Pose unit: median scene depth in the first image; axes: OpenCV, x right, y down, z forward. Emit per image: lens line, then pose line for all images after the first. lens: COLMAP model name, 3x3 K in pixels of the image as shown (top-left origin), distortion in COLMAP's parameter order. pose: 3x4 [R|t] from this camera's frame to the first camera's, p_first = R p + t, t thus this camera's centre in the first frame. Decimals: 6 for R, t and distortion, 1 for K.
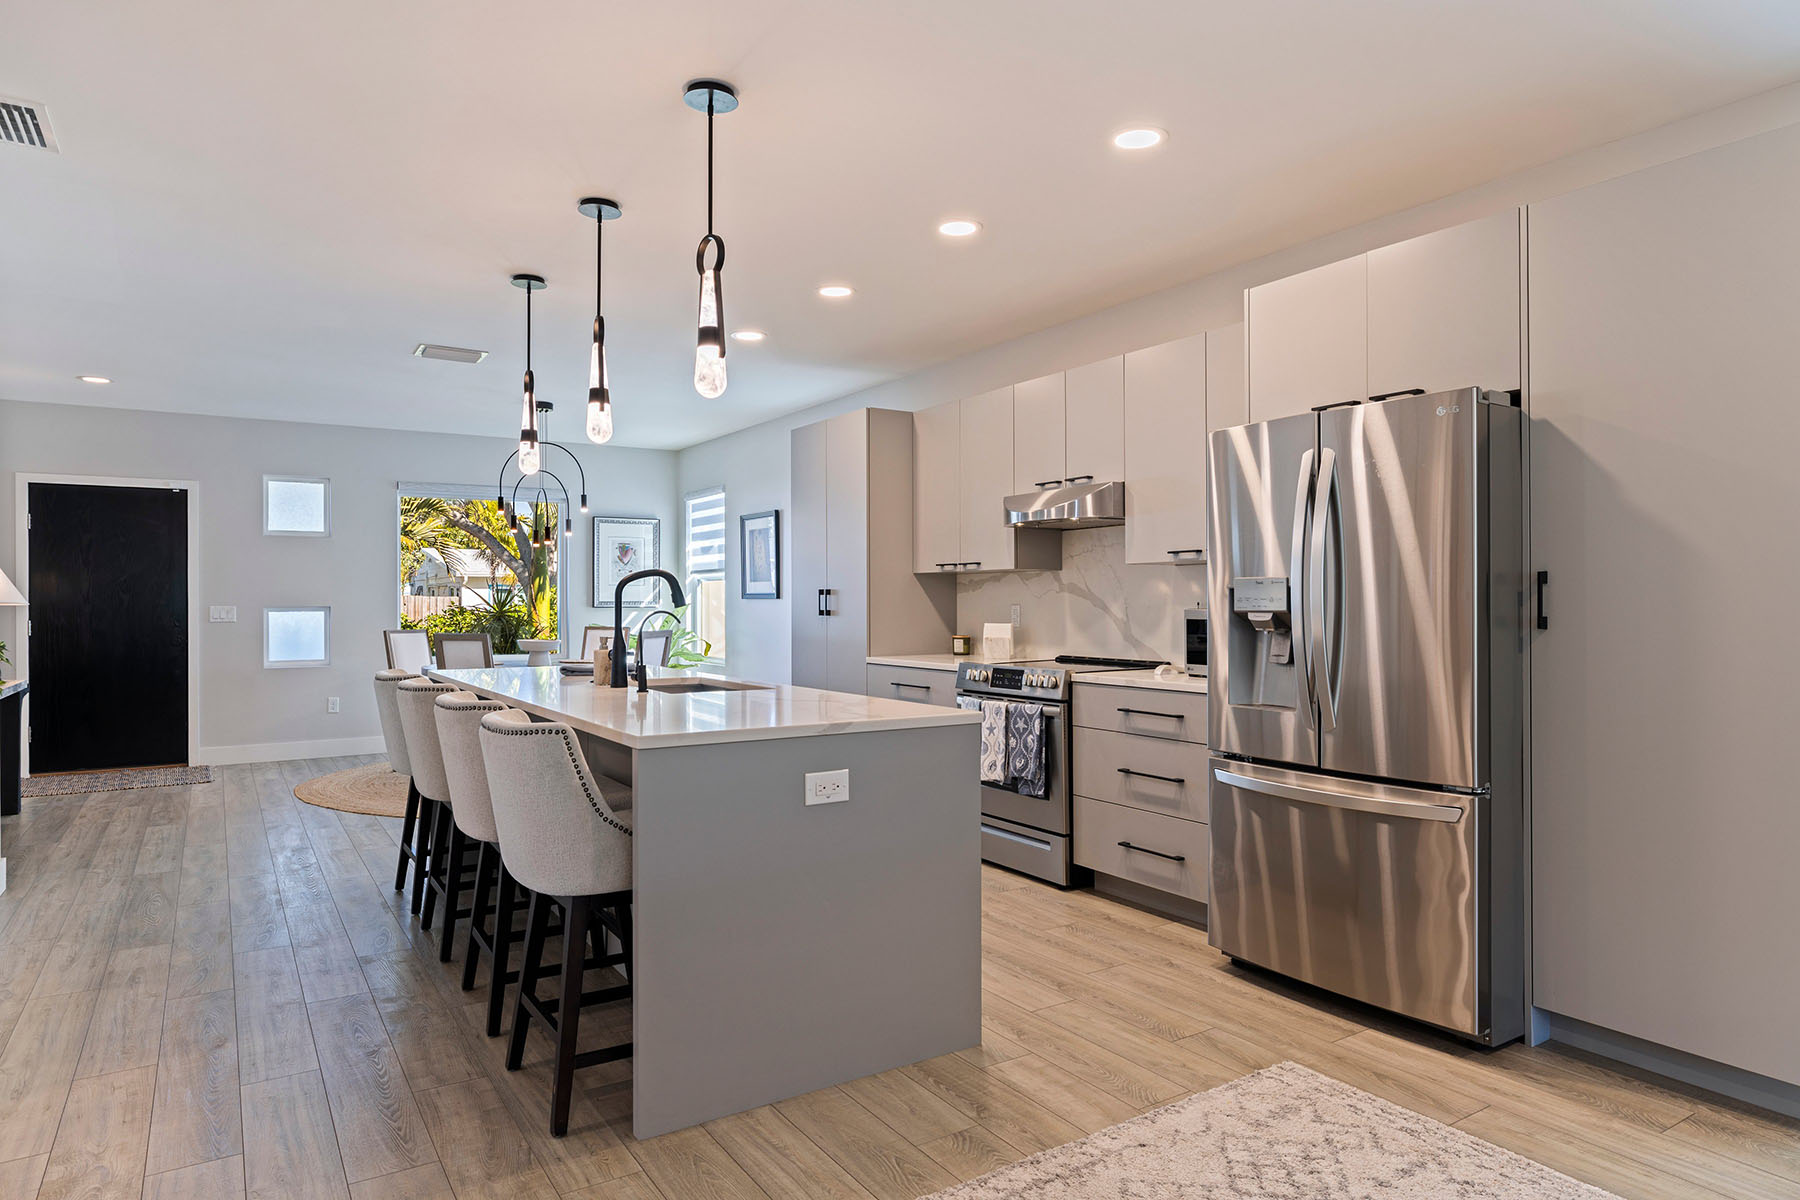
lens RADIAL K [[1093.9, 0, 896.5], [0, 1093.9, 591.7], [0, 0, 1]] dist [0.001739, 0.000547]
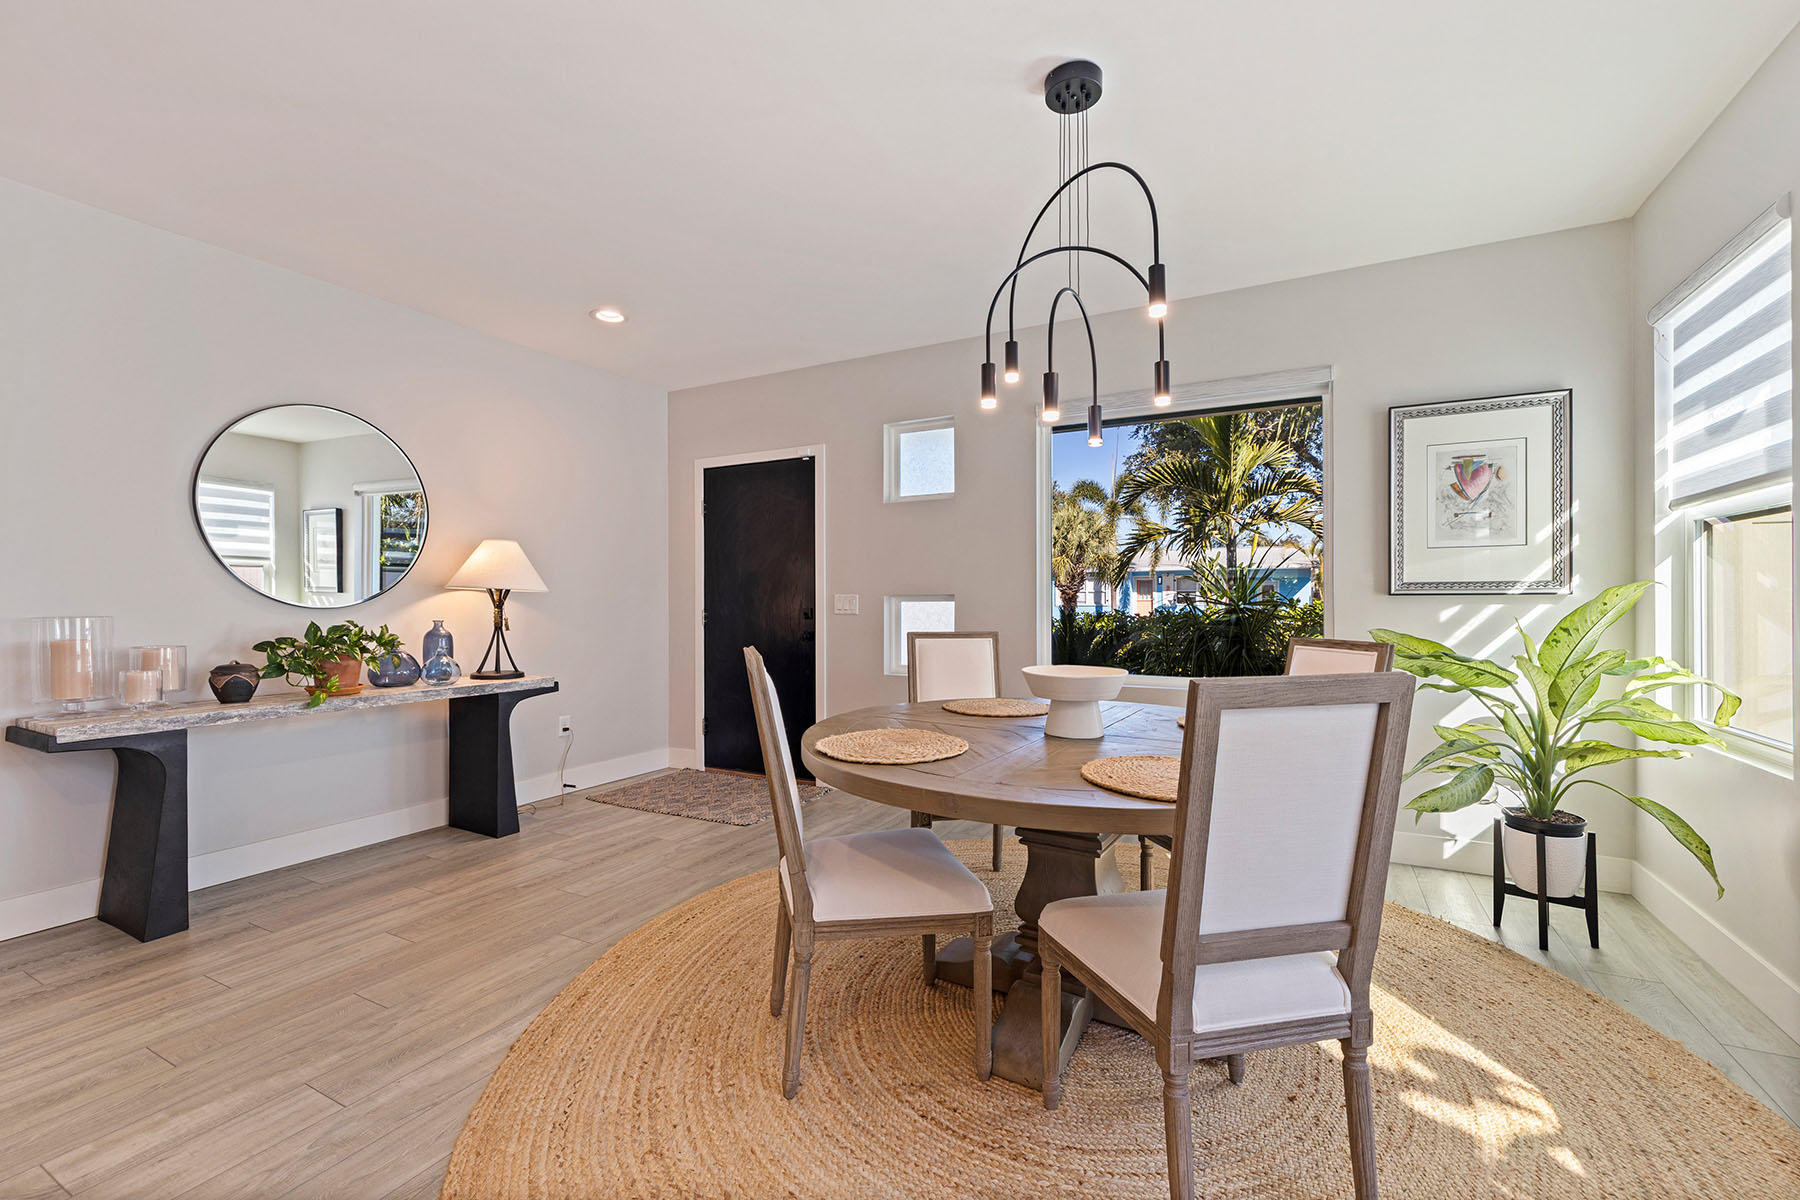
lens RADIAL K [[776.3, 0, 884.7], [0, 776.3, 587.6], [0, 0, 1]] dist [0.000961, -0.000716]
pose [[0.497005, -0.010213, -0.867687, -0.100149], [0.014490, 0.999889, -0.003469, 0.009699], [0.867627, -0.010848, 0.497098, 0.703024]]
